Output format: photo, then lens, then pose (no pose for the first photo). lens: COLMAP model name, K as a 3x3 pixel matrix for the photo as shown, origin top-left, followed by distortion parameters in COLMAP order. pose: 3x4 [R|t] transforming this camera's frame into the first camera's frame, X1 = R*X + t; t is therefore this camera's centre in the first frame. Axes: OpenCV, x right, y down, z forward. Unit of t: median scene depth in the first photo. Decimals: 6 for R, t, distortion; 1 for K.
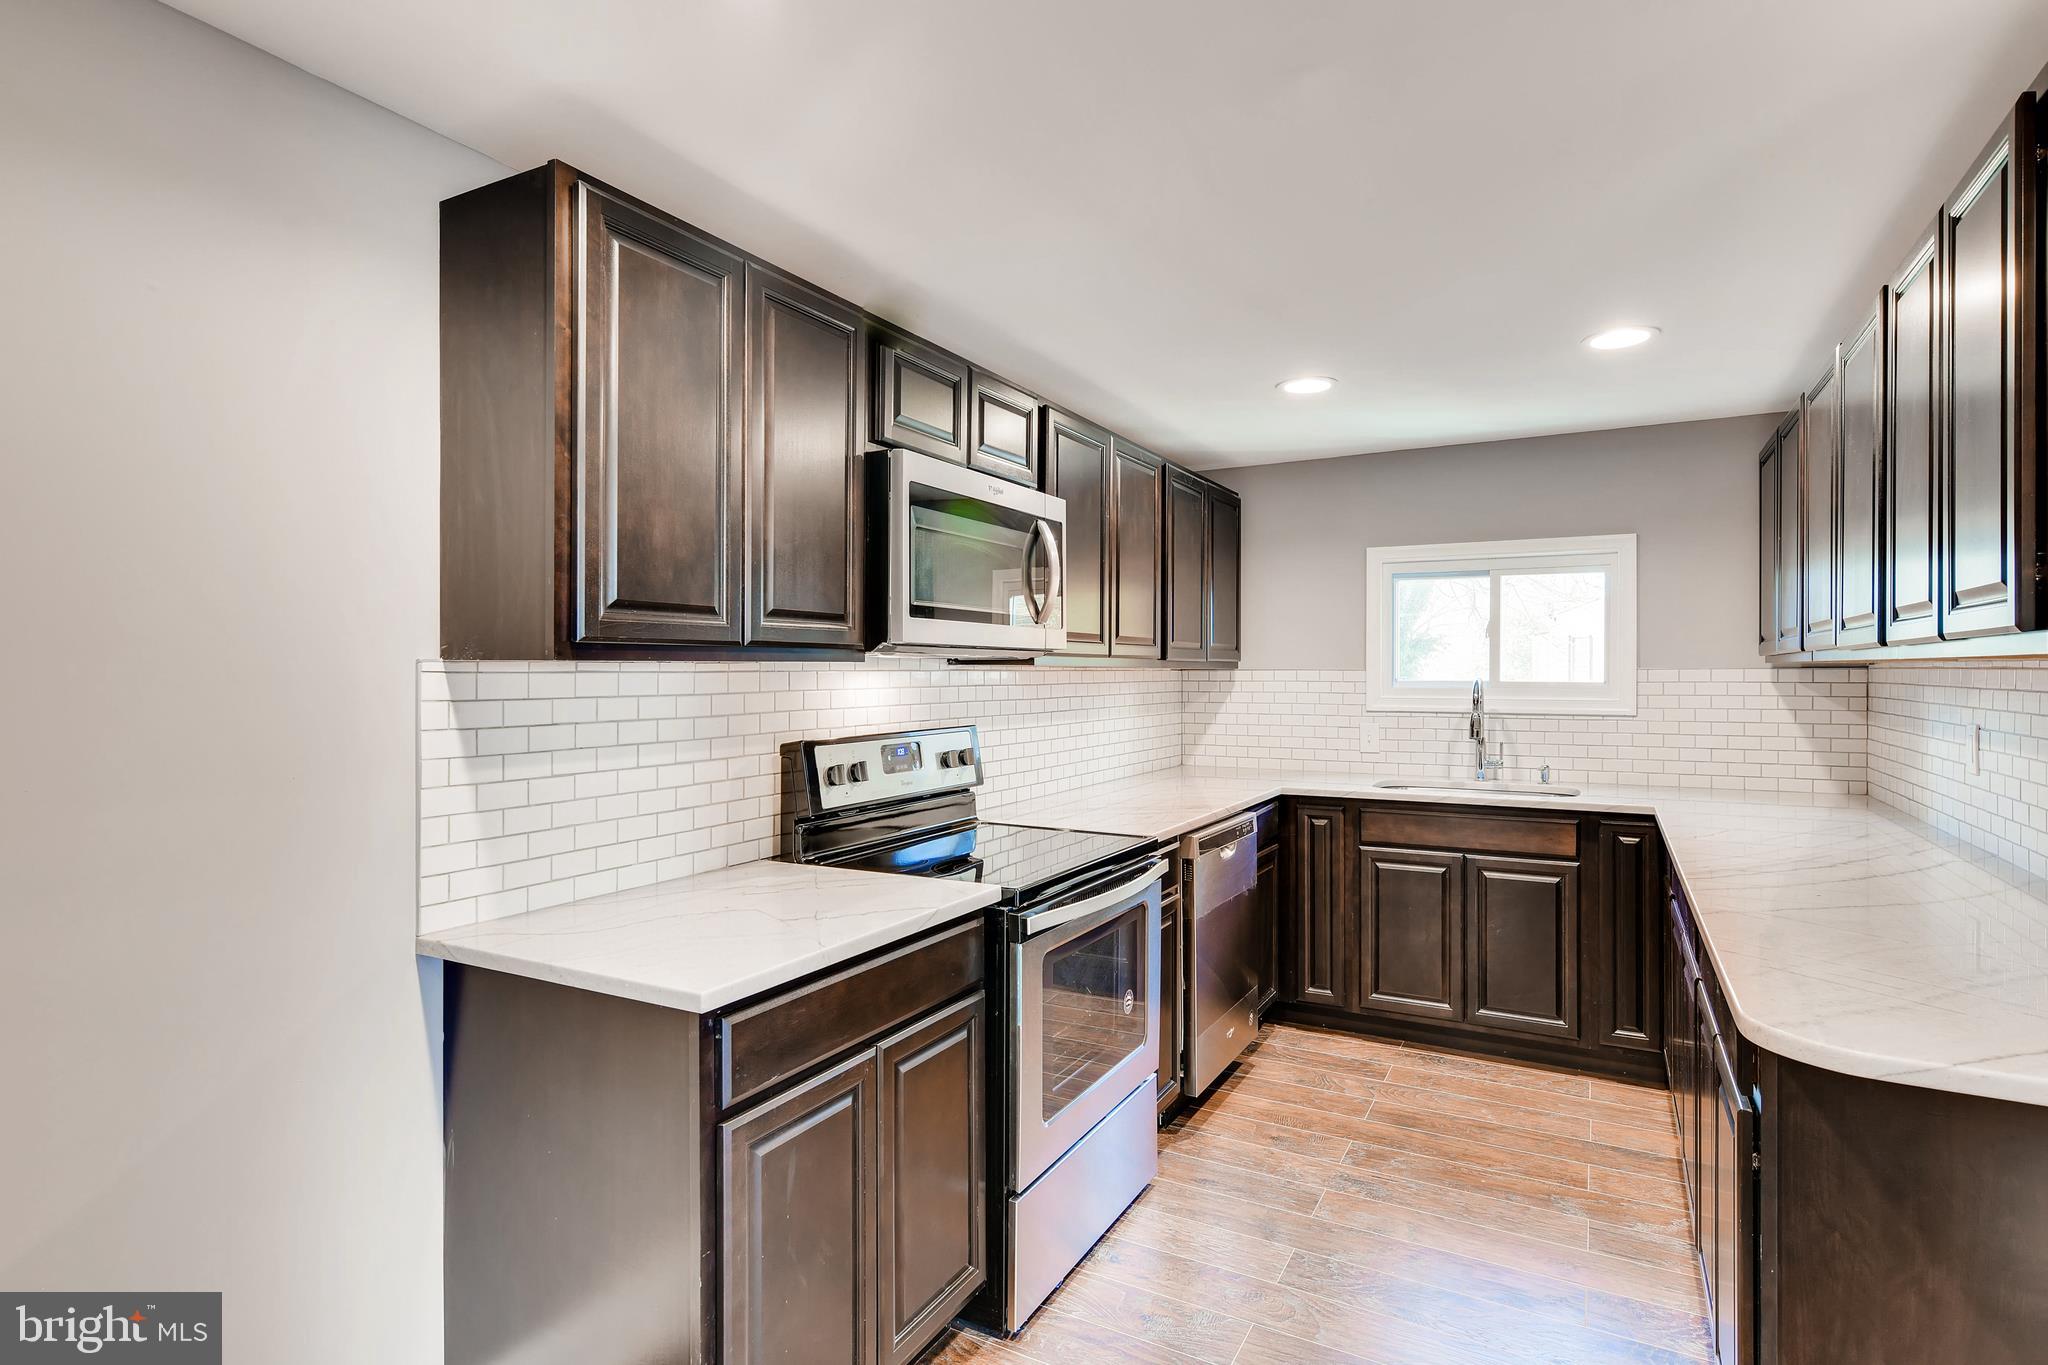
lens RADIAL K [[1041.3, 0, 1019.6], [0, 1041.3, 673.0], [0, 0, 1]] dist [0.000614, 0.002311]
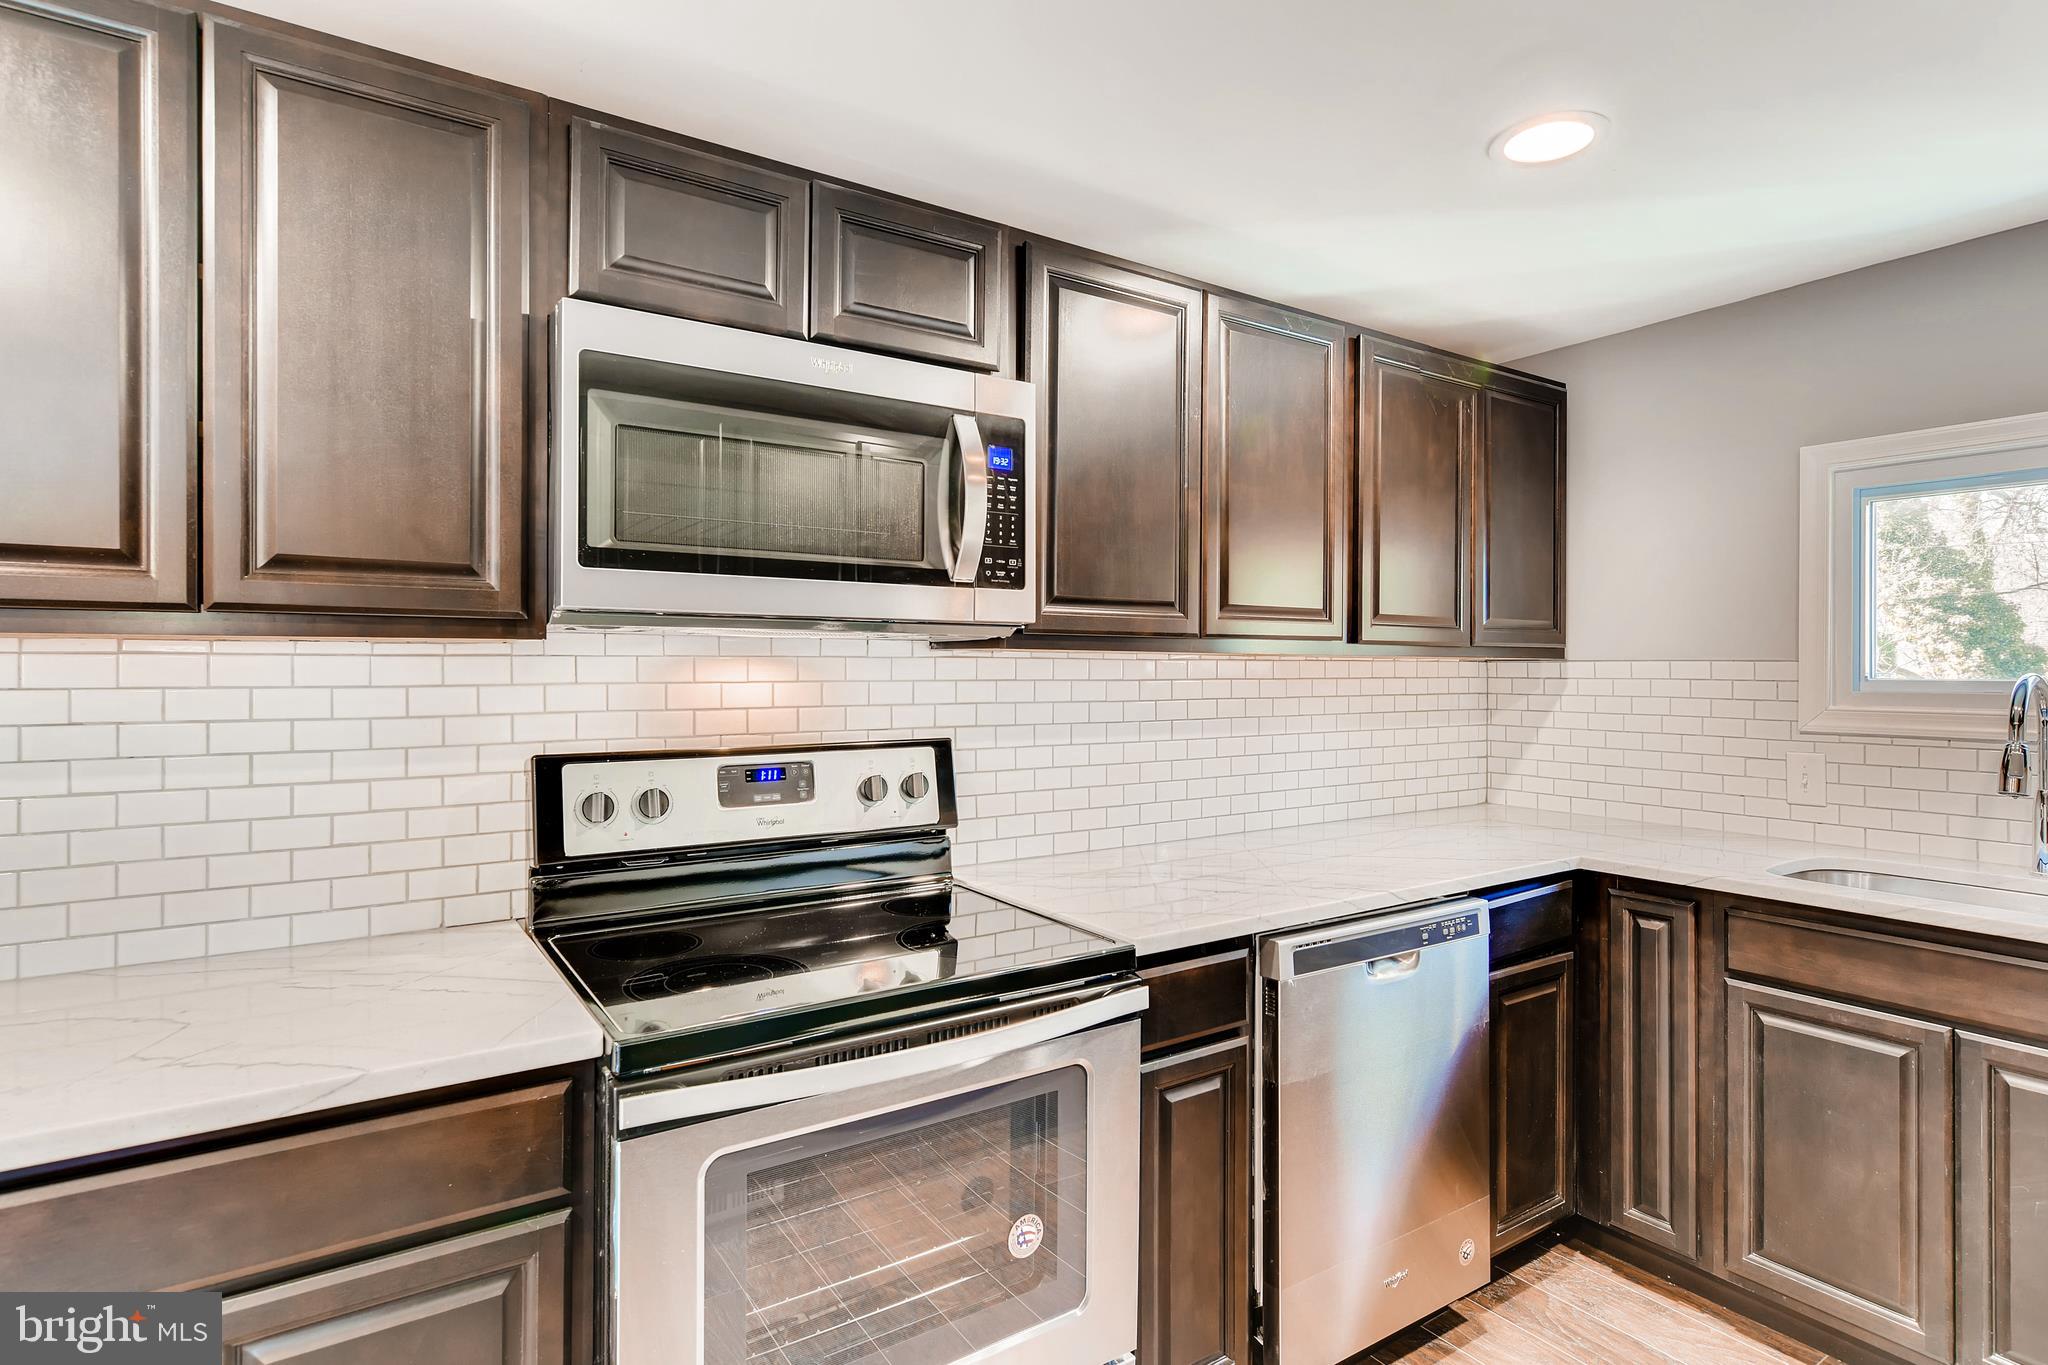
lens RADIAL K [[1034.4, 0, 1027.7], [0, 1034.4, 668.0], [0, 0, 1]] dist [-0.004270, -0.000278]
pose [[0.885934, 0.002551, -0.463805, 0.265131], [-0.003304, 0.999994, -0.000812, 0.004186], [0.463800, 0.002252, 0.885937, 0.363168]]
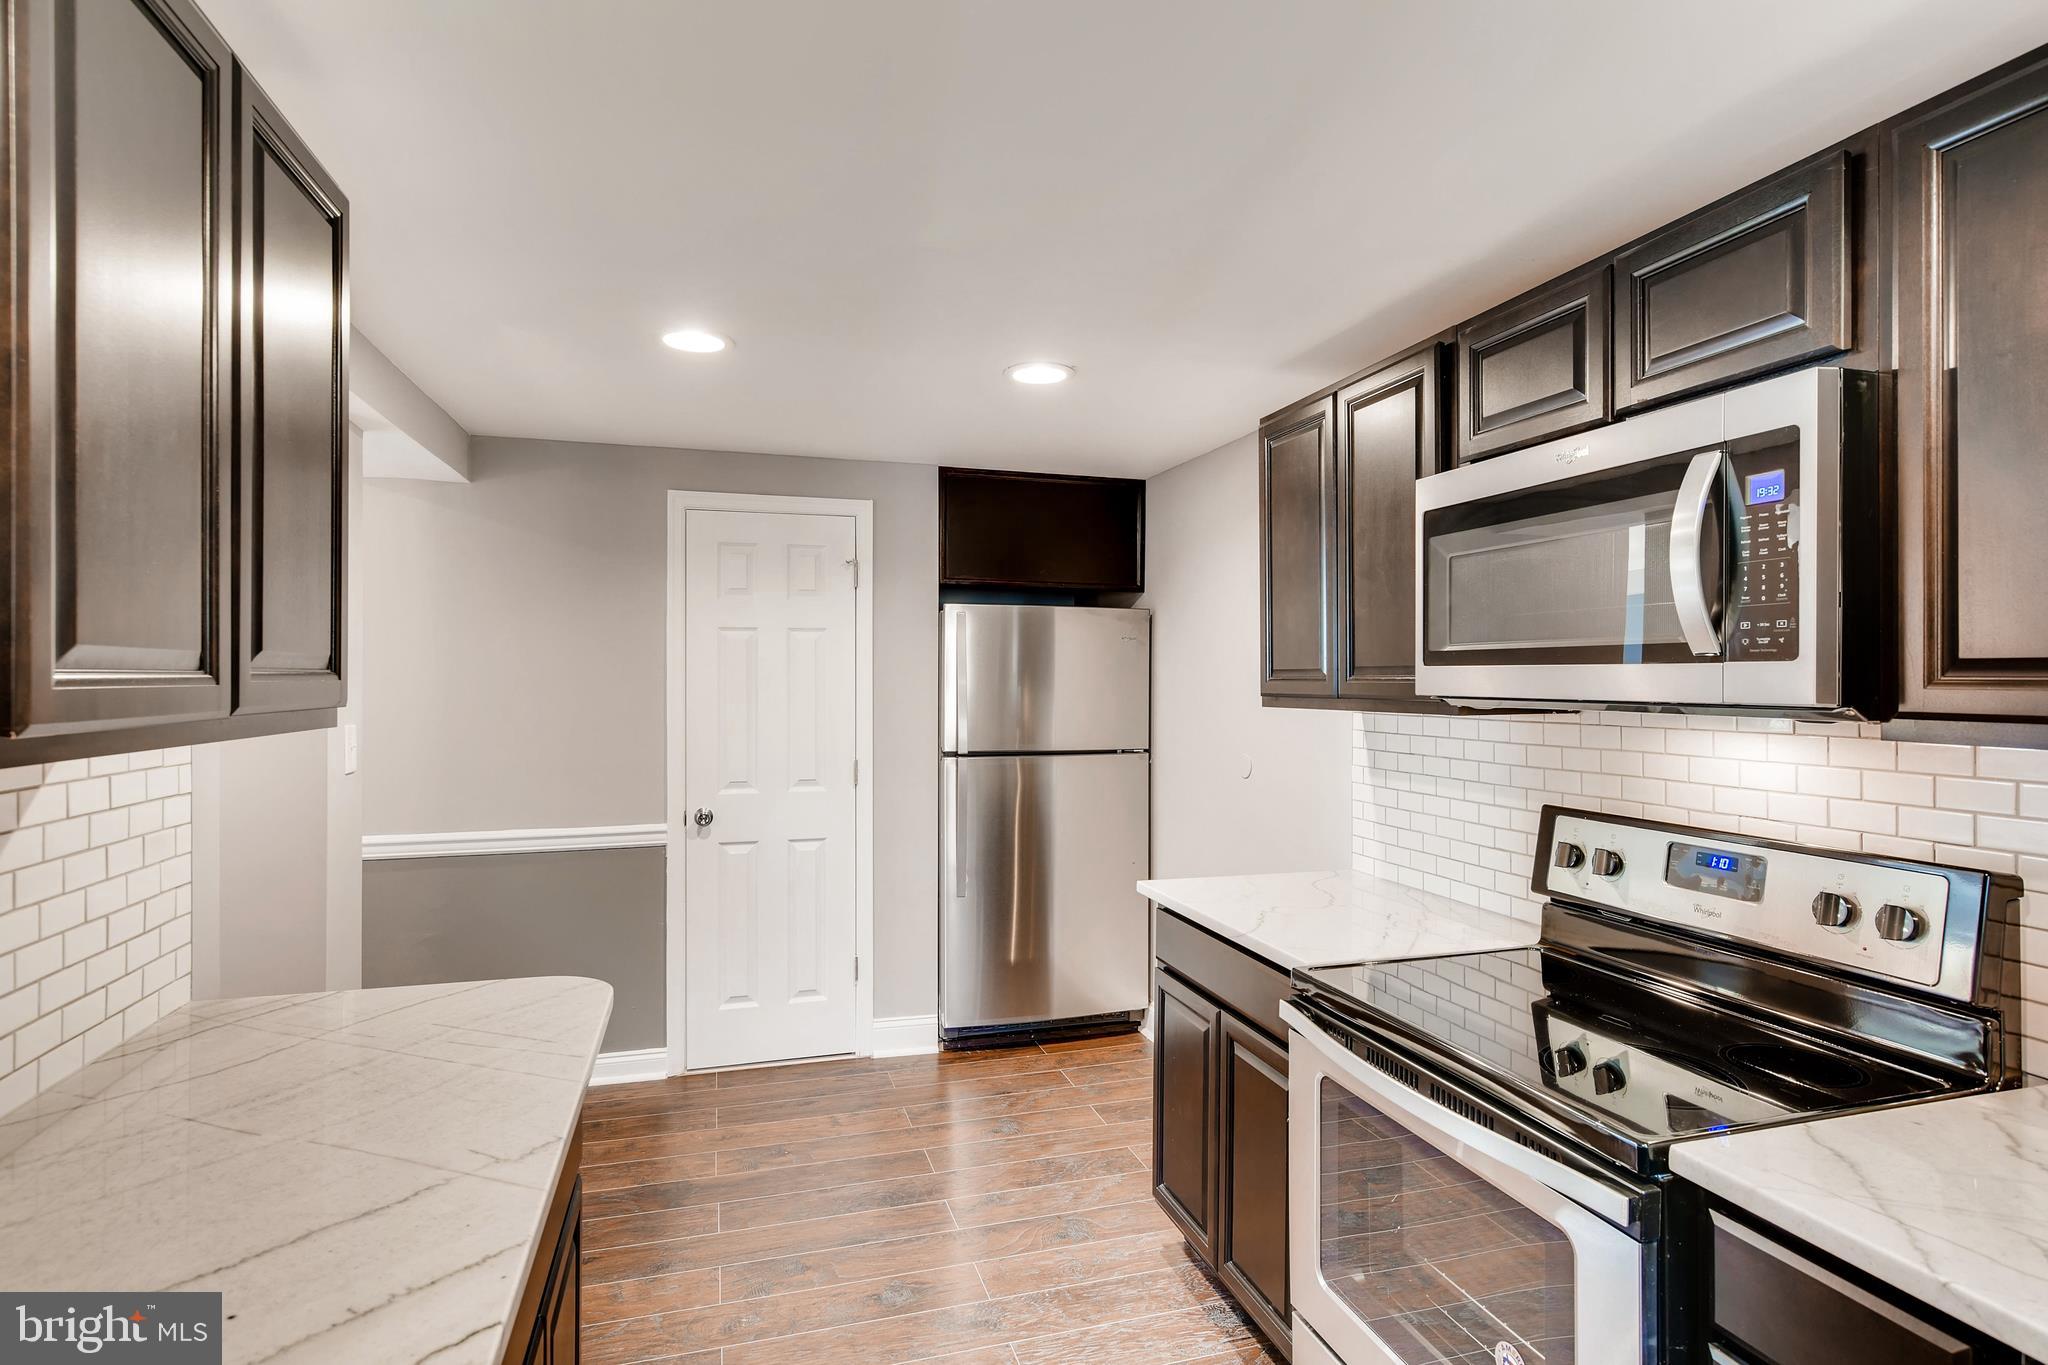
lens RADIAL K [[1041.3, 0, 1019.6], [0, 1041.3, 673.0], [0, 0, 1]] dist [0.000614, 0.002311]
pose [[-0.705269, -0.005108, -0.708922, 0.480525], [-0.002895, 0.999986, -0.004326, -0.026938], [0.708934, -0.000998, -0.705274, 0.867318]]
